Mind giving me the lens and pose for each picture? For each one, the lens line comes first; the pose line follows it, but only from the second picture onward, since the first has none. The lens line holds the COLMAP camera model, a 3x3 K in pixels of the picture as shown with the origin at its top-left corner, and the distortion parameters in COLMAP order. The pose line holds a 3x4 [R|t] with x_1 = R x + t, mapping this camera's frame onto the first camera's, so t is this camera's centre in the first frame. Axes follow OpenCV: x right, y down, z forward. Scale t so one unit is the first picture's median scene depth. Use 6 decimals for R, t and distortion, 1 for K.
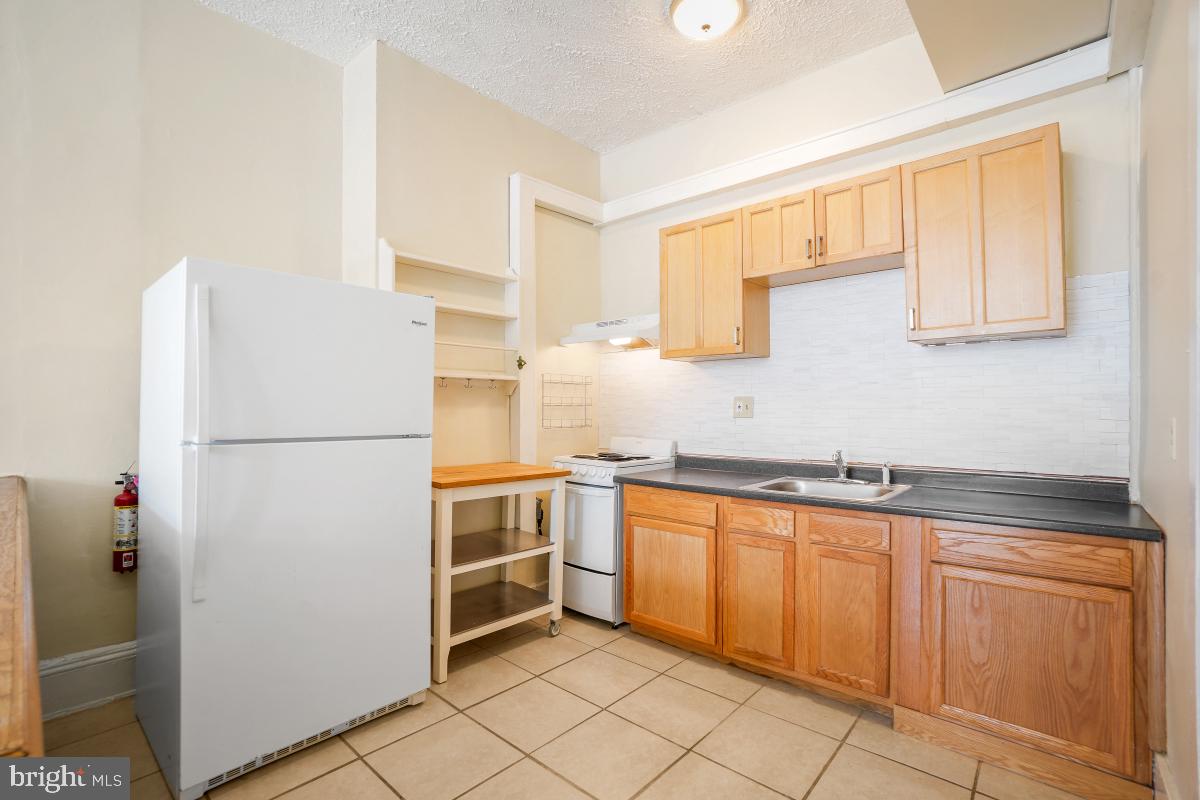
lens RADIAL K [[539.5, 0, 601.6], [0, 539.5, 408.1], [0, 0, 1]] dist [-0.067133, 0.025666]
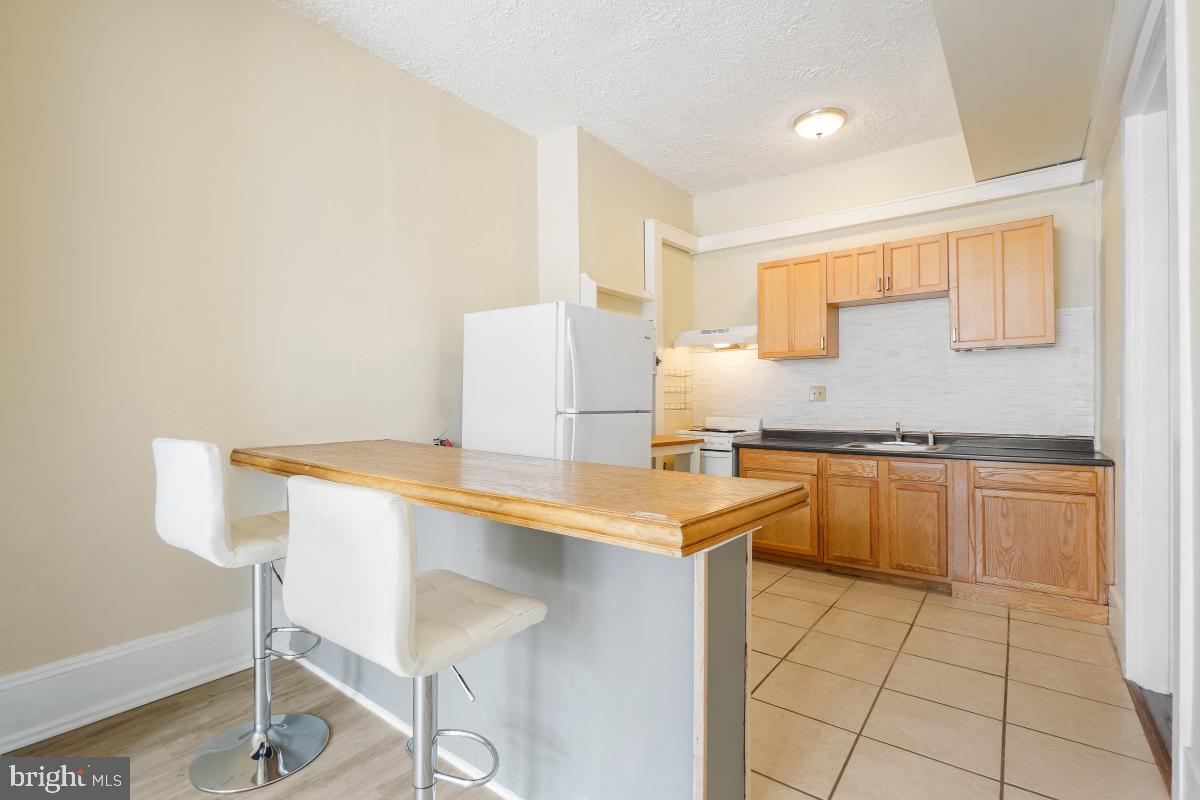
lens RADIAL K [[547.7, 0, 600.0], [0, 547.7, 400.0], [0, 0, 1]] dist [0.000107, -0.000062]
pose [[0.997672, -0.002462, 0.068147, -0.492506], [0.002323, 0.999995, 0.002117, 0.013253], [-0.068152, -0.001953, 0.997673, -0.466226]]
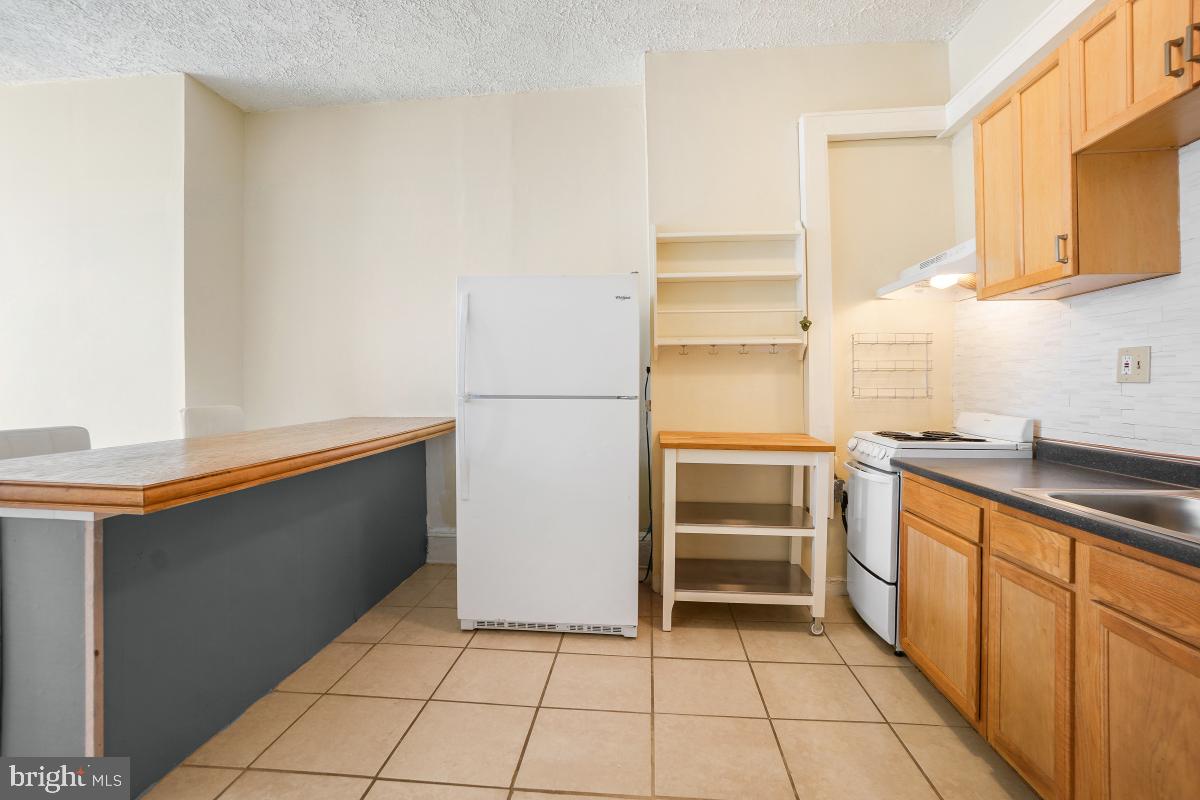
lens RADIAL K [[549.0, 0, 600.0], [0, 549.0, 387.0], [0, 0, 1]] dist [-0.063877, 0.022398]
pose [[0.595393, -0.001535, -0.803433, 0.473875], [0.003897, 0.999992, 0.000977, 0.024519], [0.803425, -0.003713, 0.595394, 0.230560]]
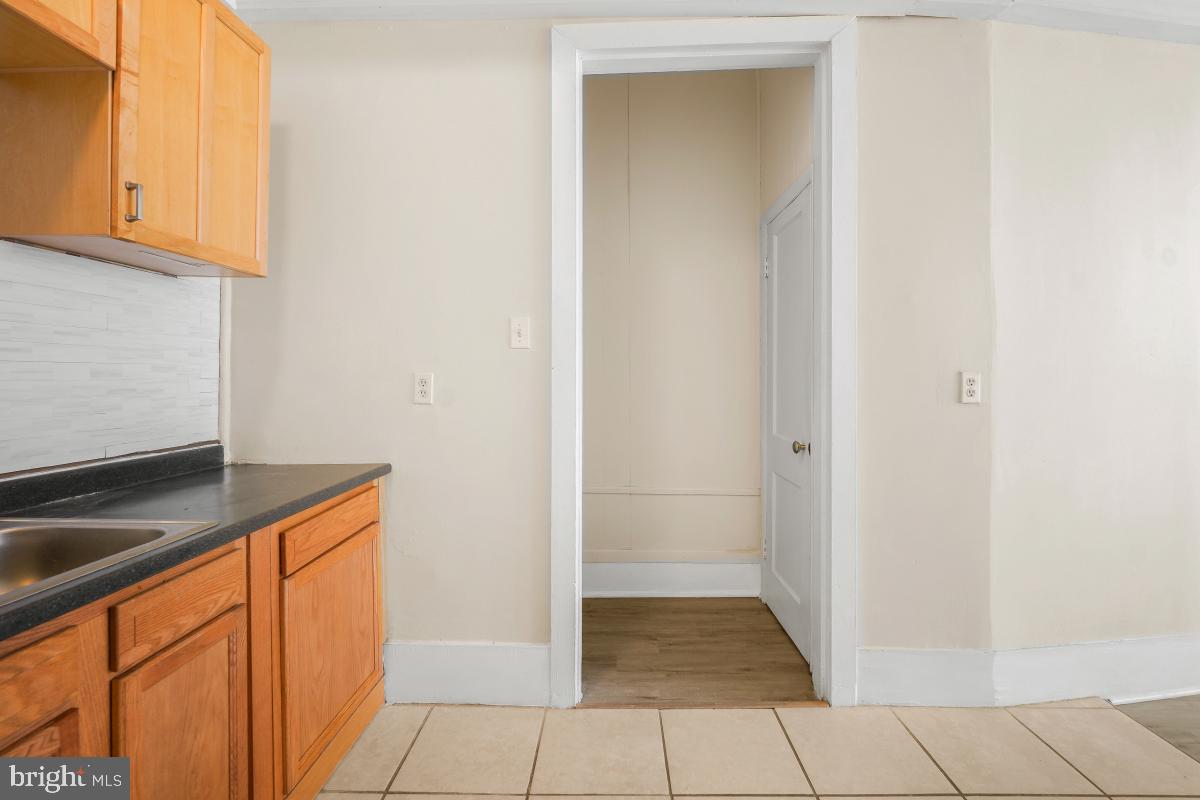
lens RADIAL K [[538.0, 0, 599.5], [0, 538.0, 375.5], [0, 0, 1]] dist [-0.000598, -0.000186]
pose [[-0.642581, 0.001406, 0.766216, -0.154504], [-0.001373, 0.999995, -0.002987, 0.015354], [-0.766216, -0.002972, -0.642576, 0.882217]]
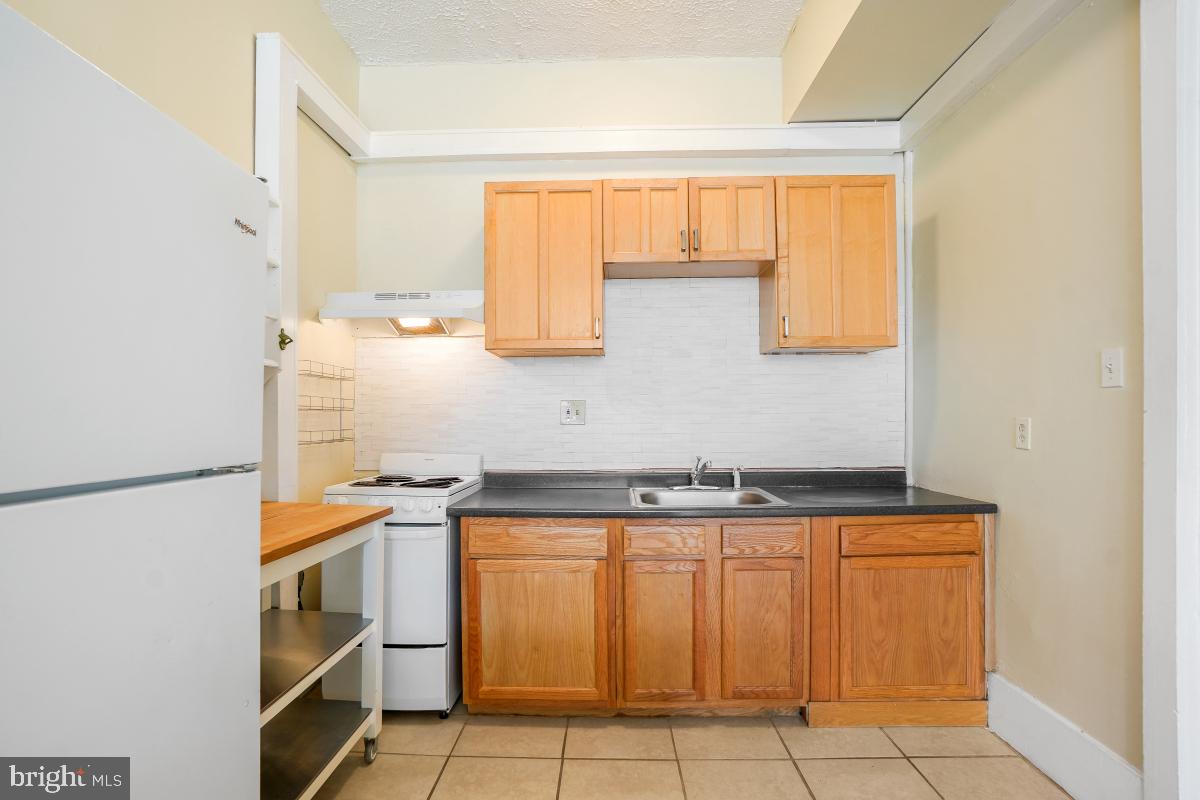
lens RADIAL K [[548.3, 0, 598.2], [0, 548.3, 417.1], [0, 0, 1]] dist [-0.067989, 0.023957]
pose [[0.764856, -0.003400, 0.644193, -0.342332], [0.002915, 0.999994, 0.001818, 0.005826], [-0.644195, 0.000487, 0.764861, 0.374875]]
